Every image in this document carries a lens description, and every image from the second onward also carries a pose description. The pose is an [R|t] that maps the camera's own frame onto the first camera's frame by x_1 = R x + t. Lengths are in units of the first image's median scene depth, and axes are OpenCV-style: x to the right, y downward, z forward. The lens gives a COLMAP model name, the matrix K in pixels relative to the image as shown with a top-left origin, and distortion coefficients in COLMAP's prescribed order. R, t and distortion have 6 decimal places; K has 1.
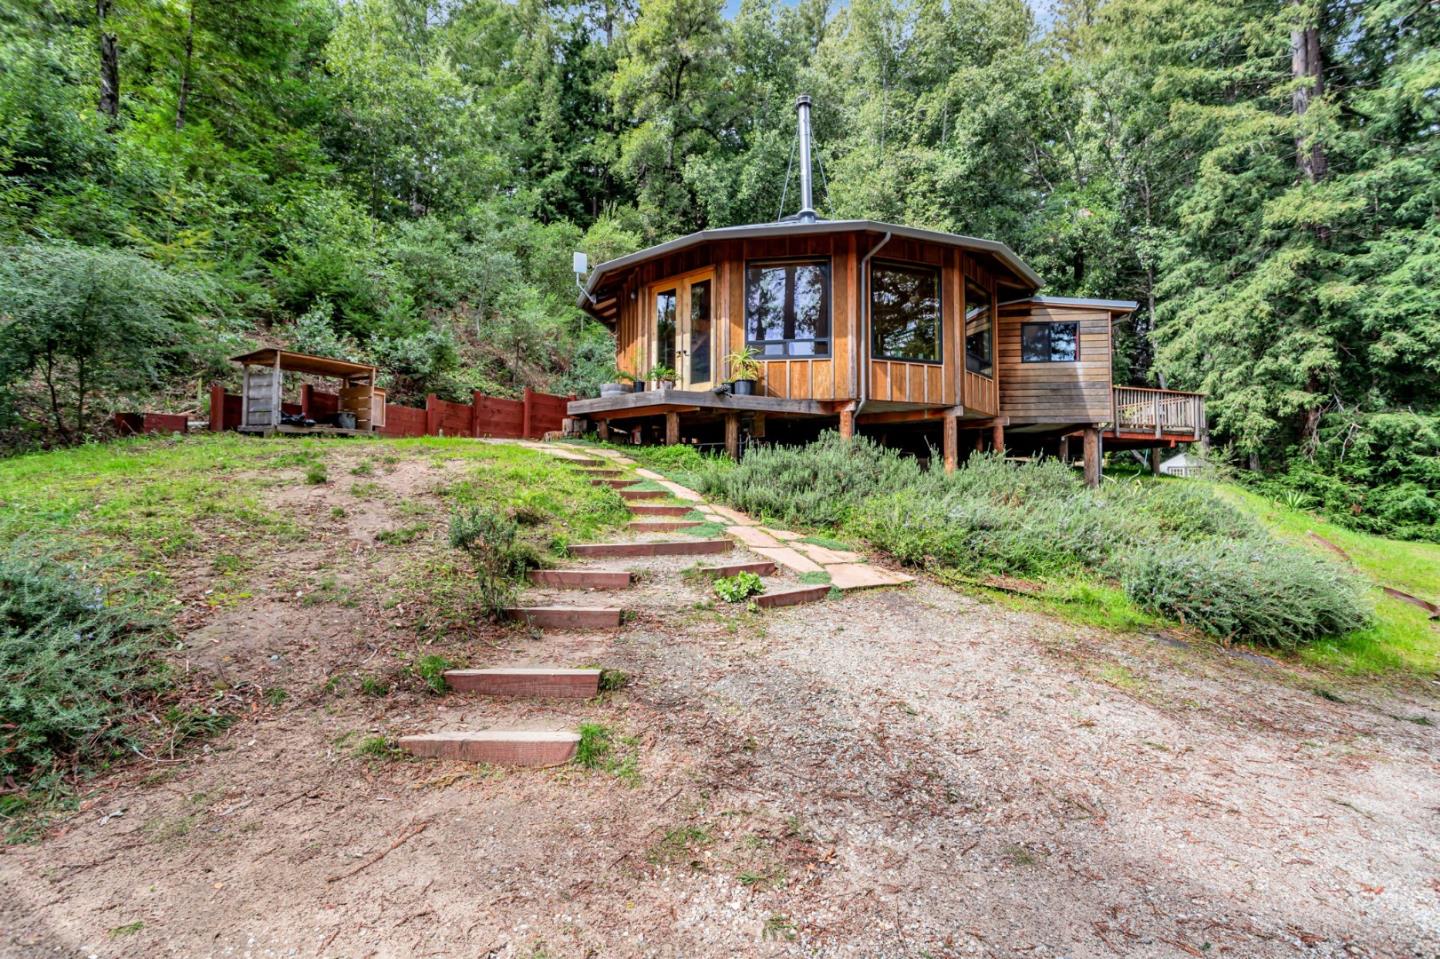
lens RADIAL K [[689.8, 0, 728.5], [0, 689.8, 473.9], [0, 0, 1]] dist [-0.002282, 0.002128]
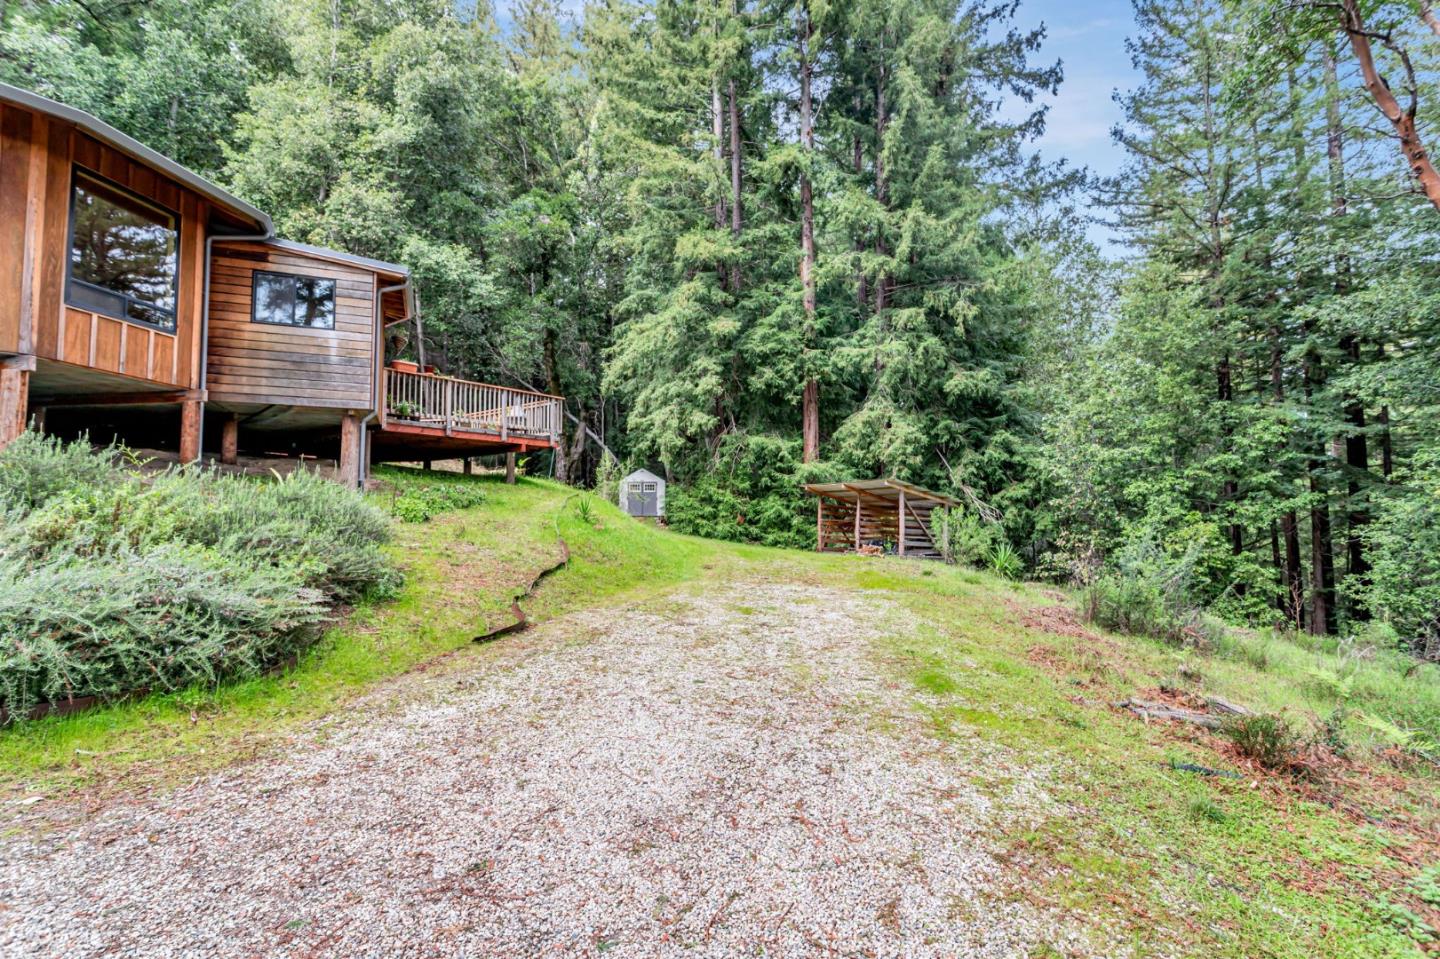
lens RADIAL K [[689.8, 0, 720.9], [0, 689.8, 478.7], [0, 0, 1]] dist [-0.002282, 0.002128]
pose [[0.841588, 0.024917, 0.539545, 0.267500], [-0.014841, 0.999625, -0.023015, 0.010568], [-0.539916, 0.011362, 0.841642, 0.056501]]
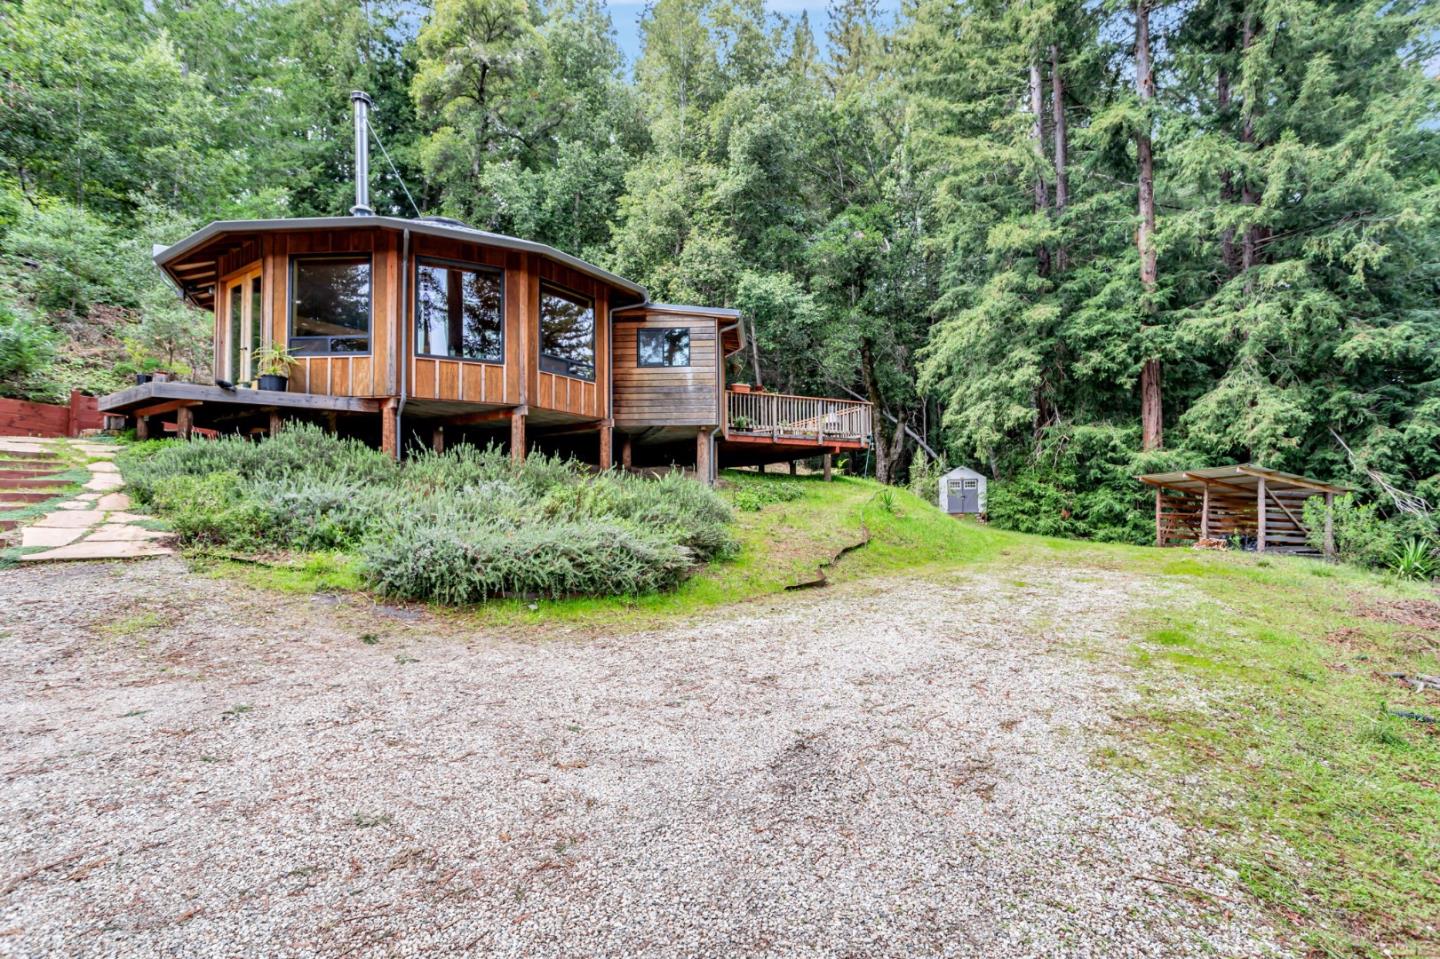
lens RADIAL K [[689.8, 0, 729.0], [0, 689.8, 505.7], [0, 0, 1]] dist [-0.002282, 0.002128]
pose [[0.993871, -0.007190, 0.110309, 0.262301], [0.005541, 0.999868, 0.015252, 0.018189], [-0.110404, -0.014547, 0.993780, -0.026343]]
